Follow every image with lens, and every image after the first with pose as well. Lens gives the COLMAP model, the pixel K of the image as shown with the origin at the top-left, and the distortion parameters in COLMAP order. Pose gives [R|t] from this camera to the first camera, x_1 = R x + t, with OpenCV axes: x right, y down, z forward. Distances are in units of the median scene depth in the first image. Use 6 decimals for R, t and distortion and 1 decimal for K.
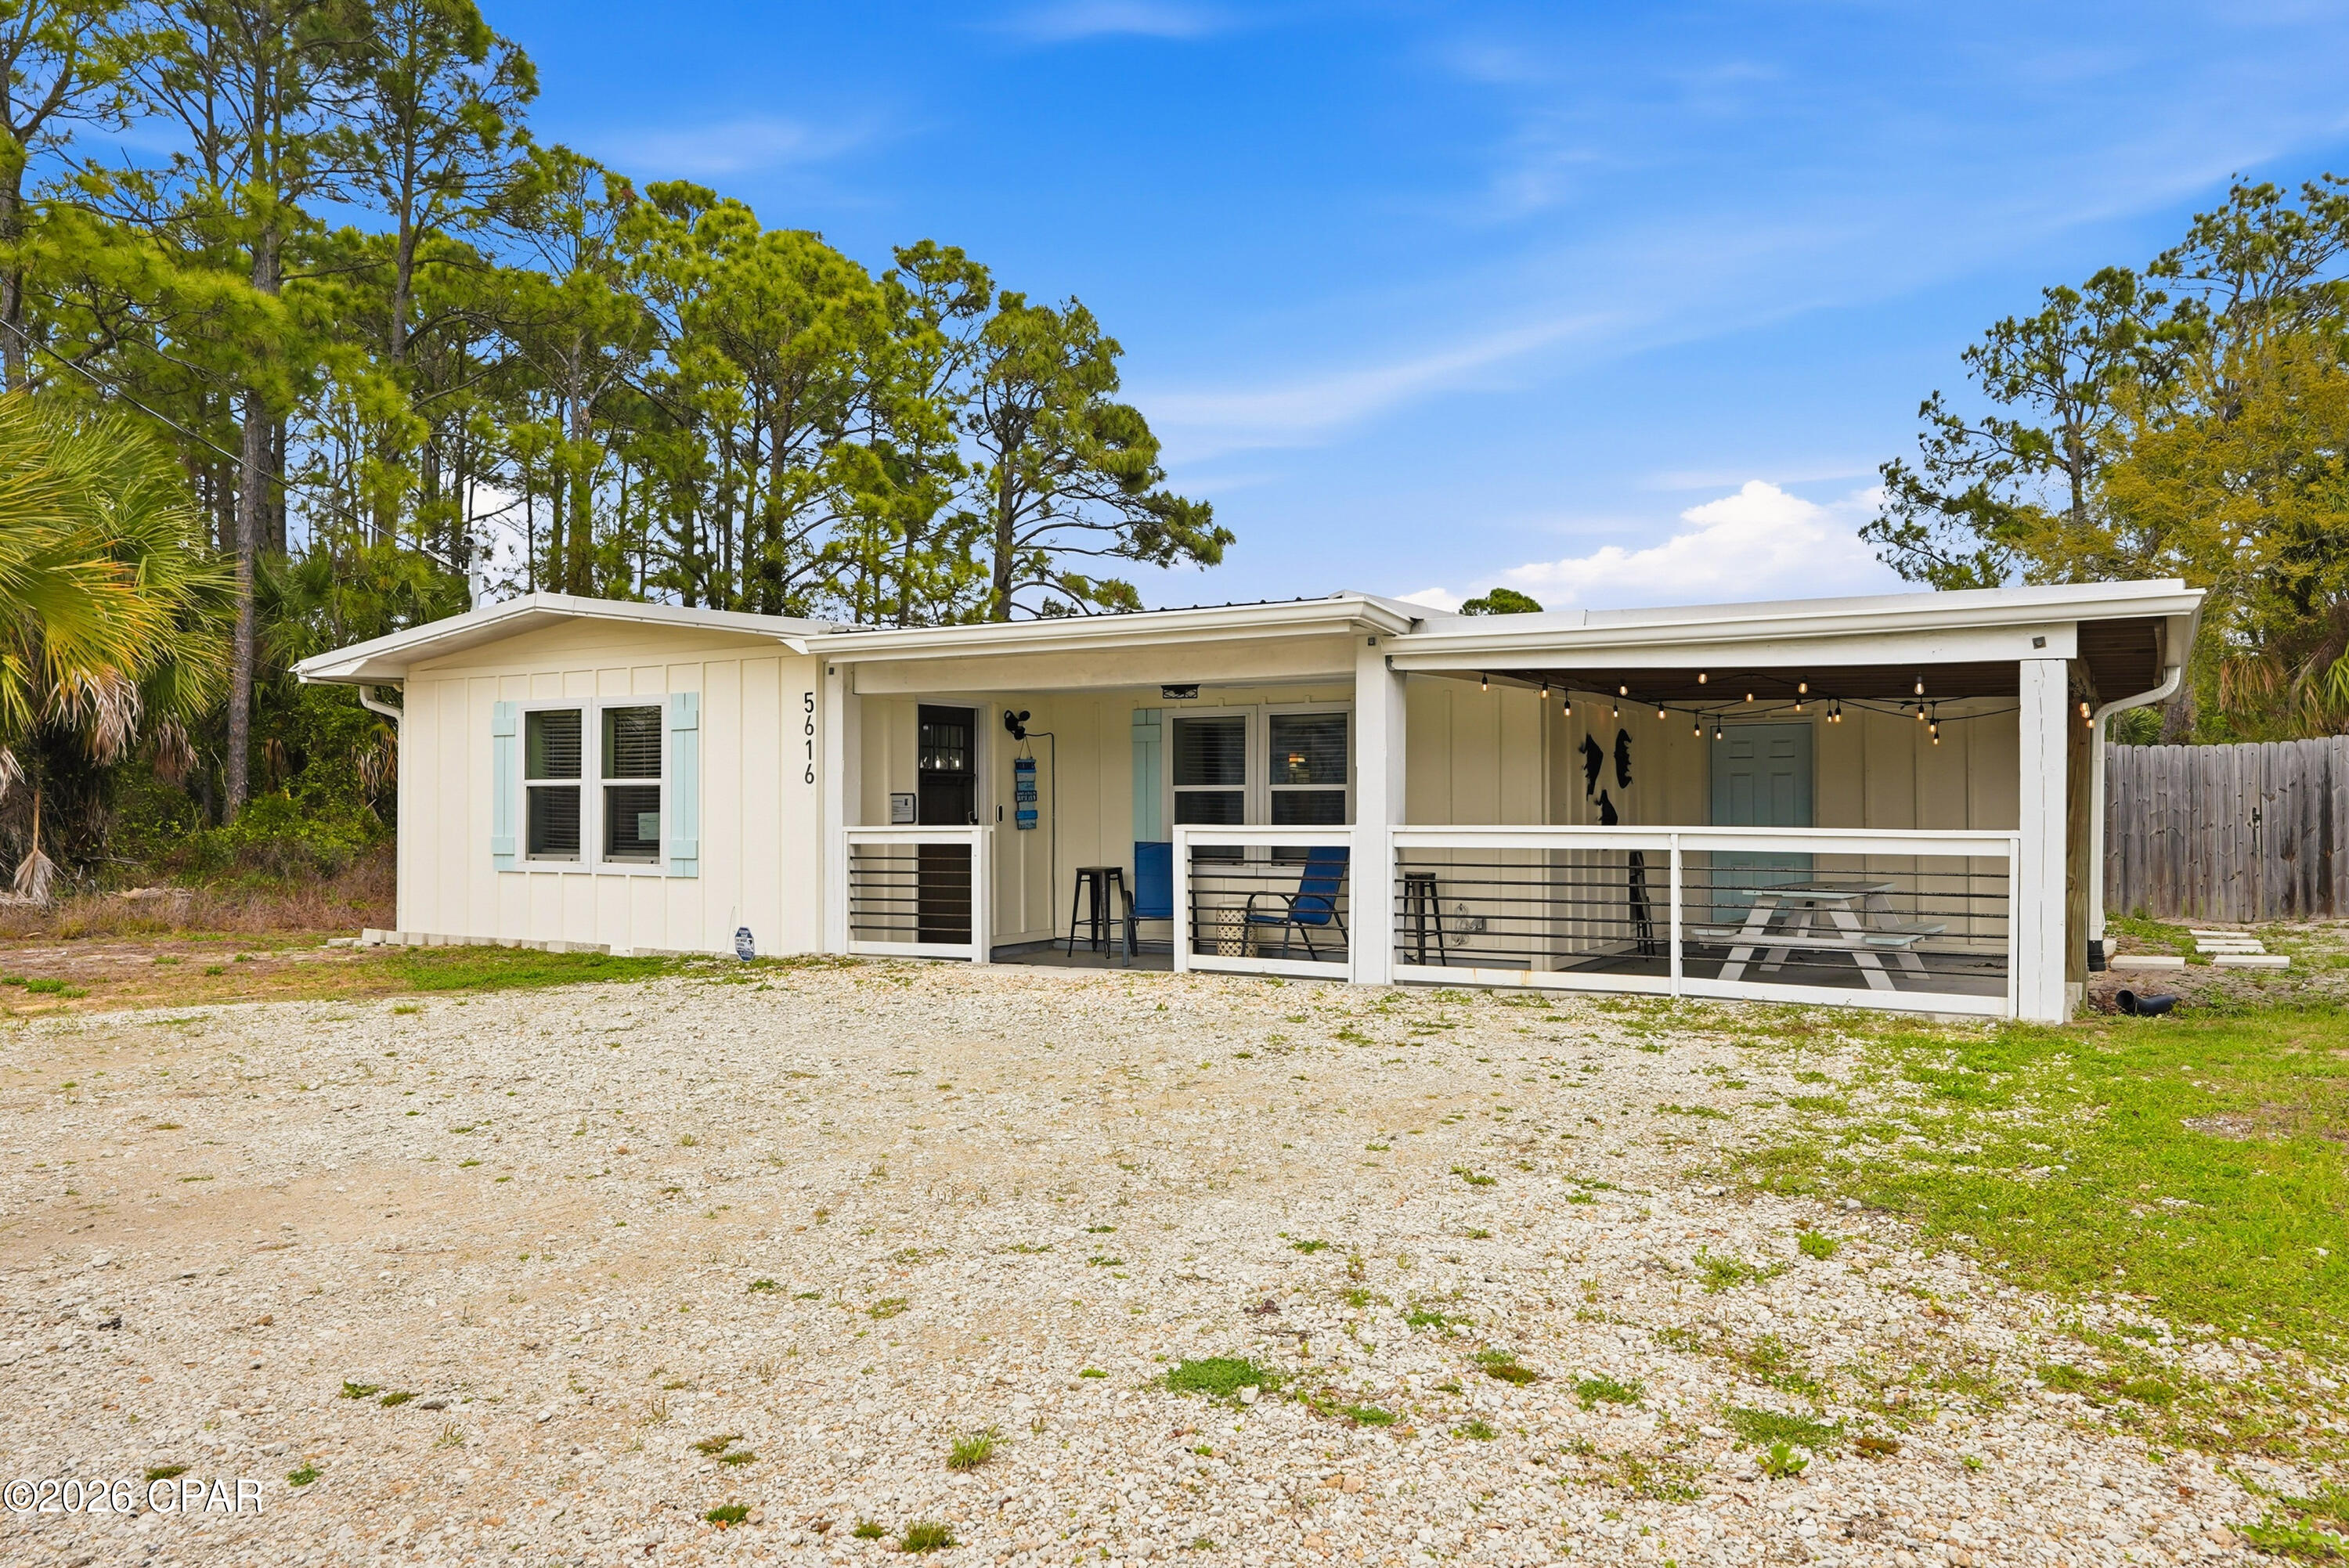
lens RADIAL K [[1722.8, 0, 1158.1], [0, 1722.8, 796.5], [0, 0, 1]] dist [-0.002201, -0.000372]
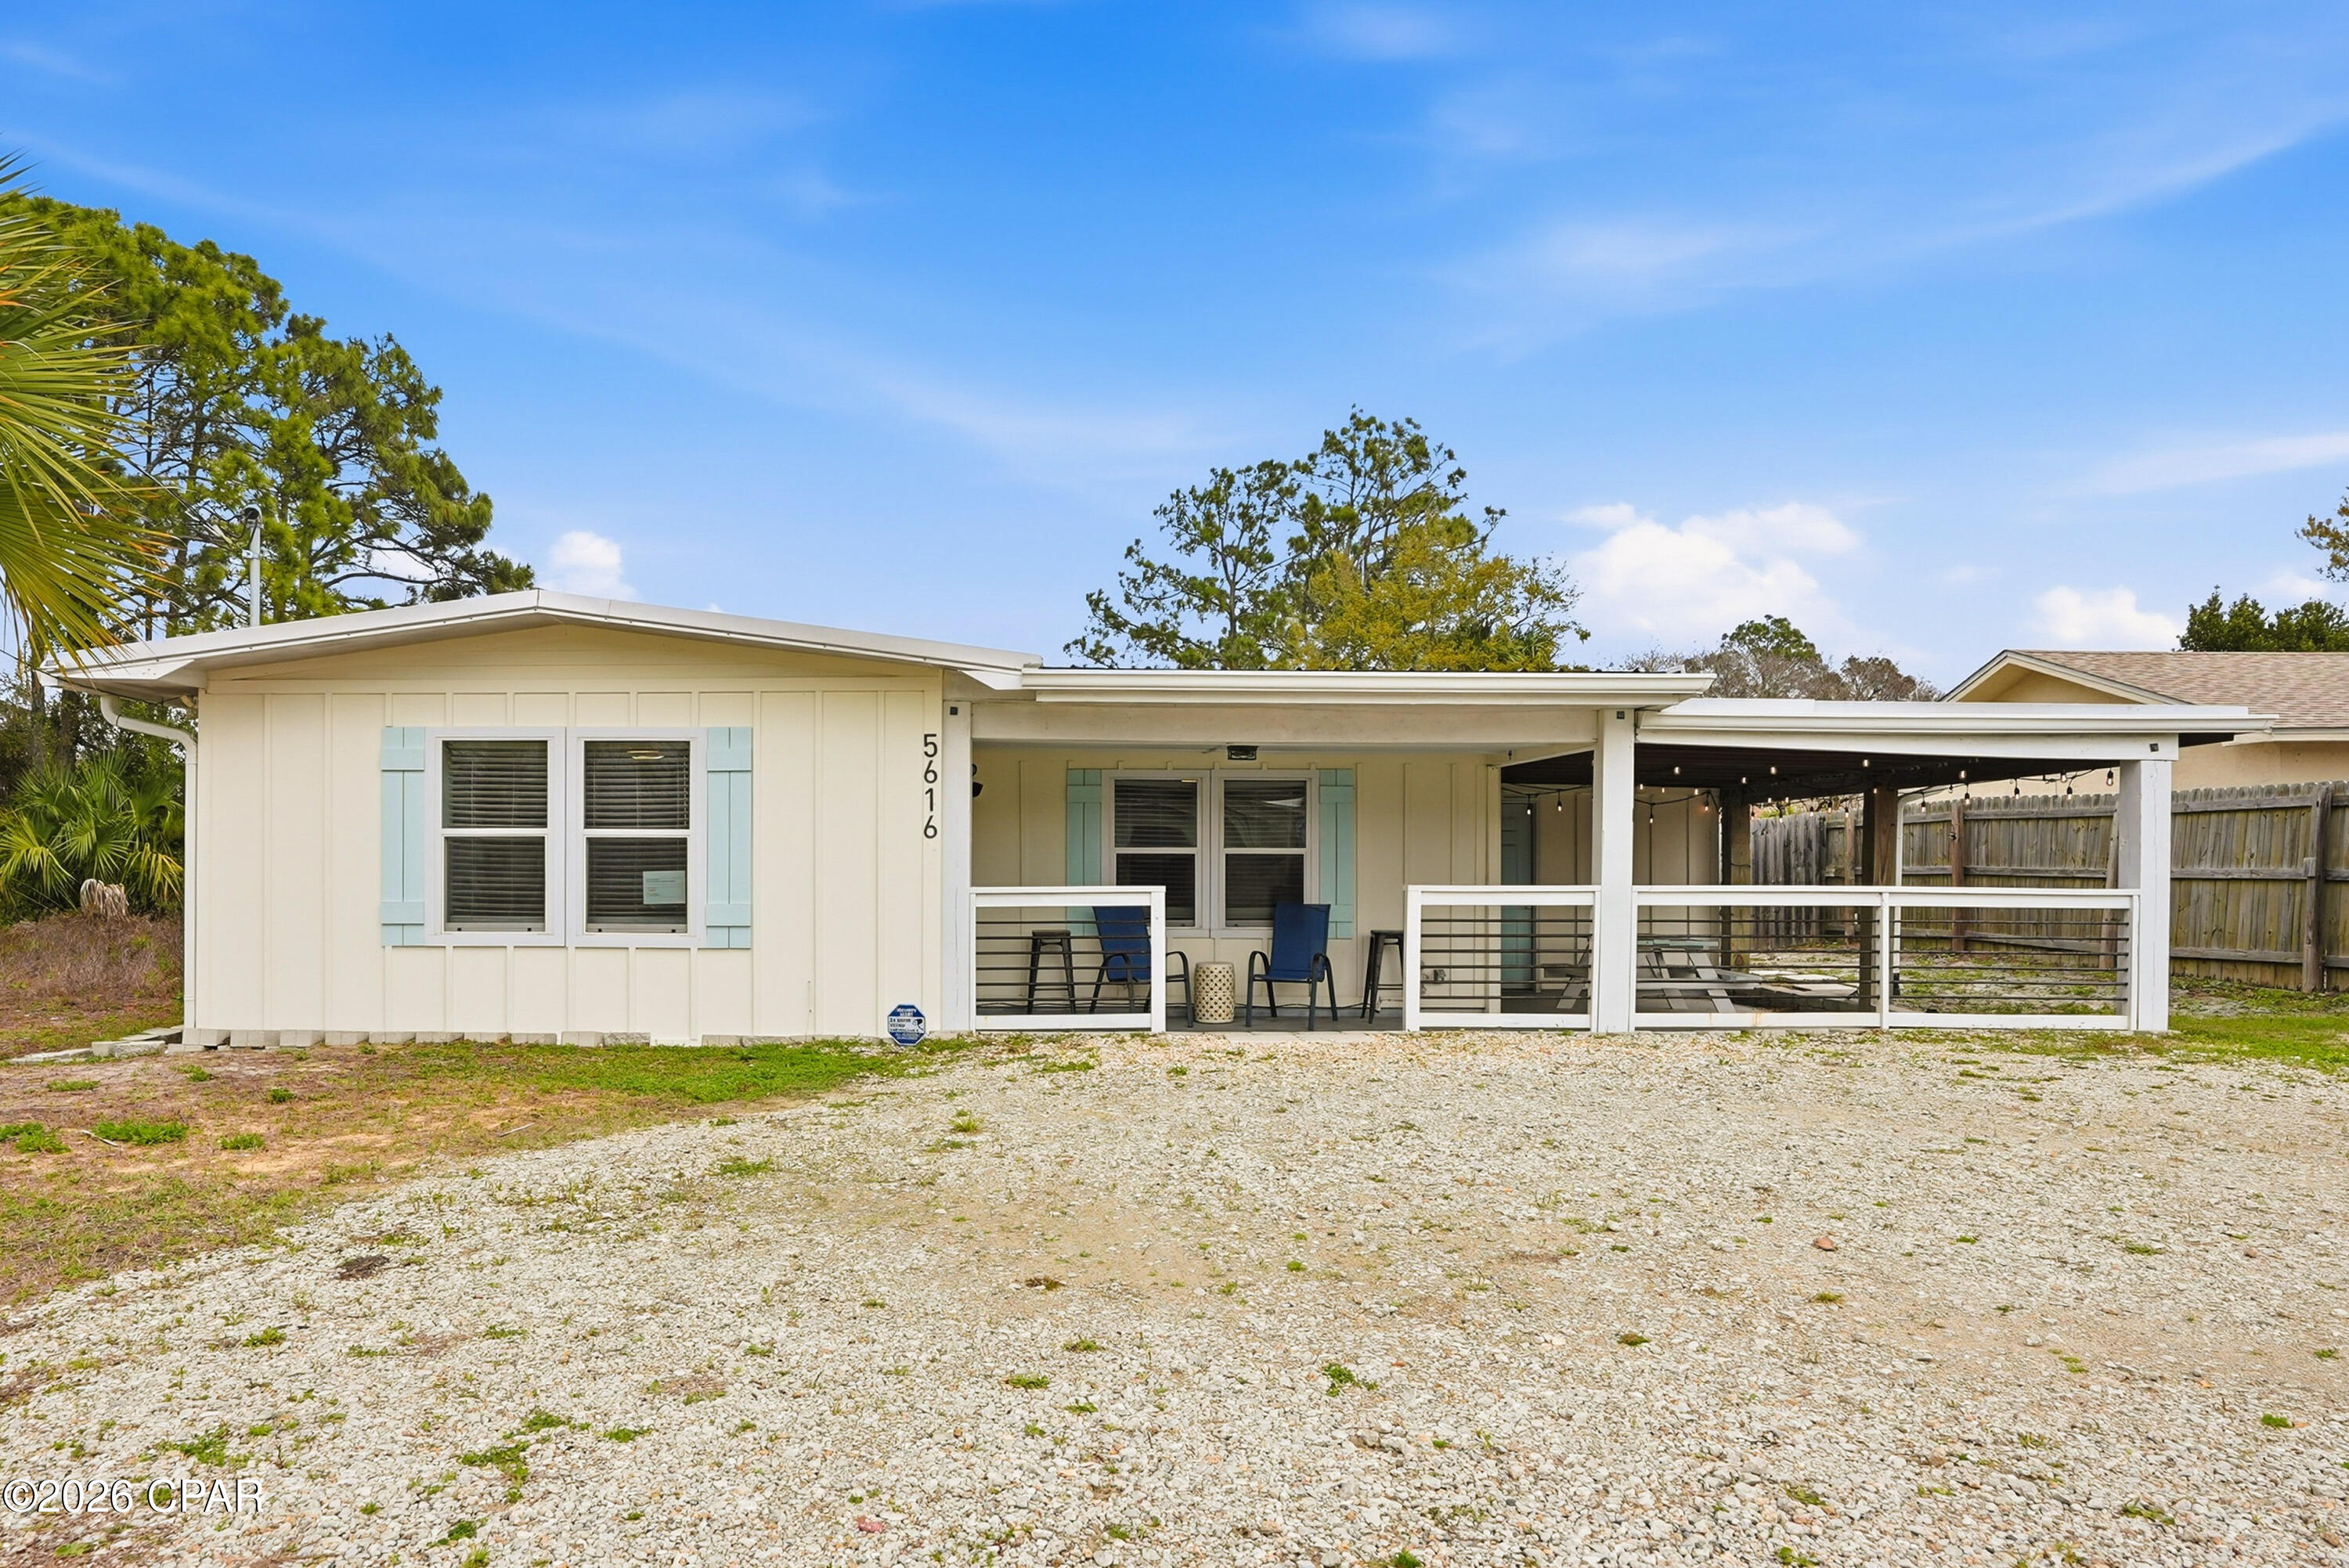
lens RADIAL K [[1507.3, 0, 1173.5], [0, 1507.3, 910.6], [0, 0, 1]] dist [-0.026226, 0.000601]
pose [[0.855599, -0.007906, 0.517579, -0.447353], [-0.008236, 0.999549, 0.028883, 0.005426], [-0.517574, -0.028975, 0.855148, 0.254016]]
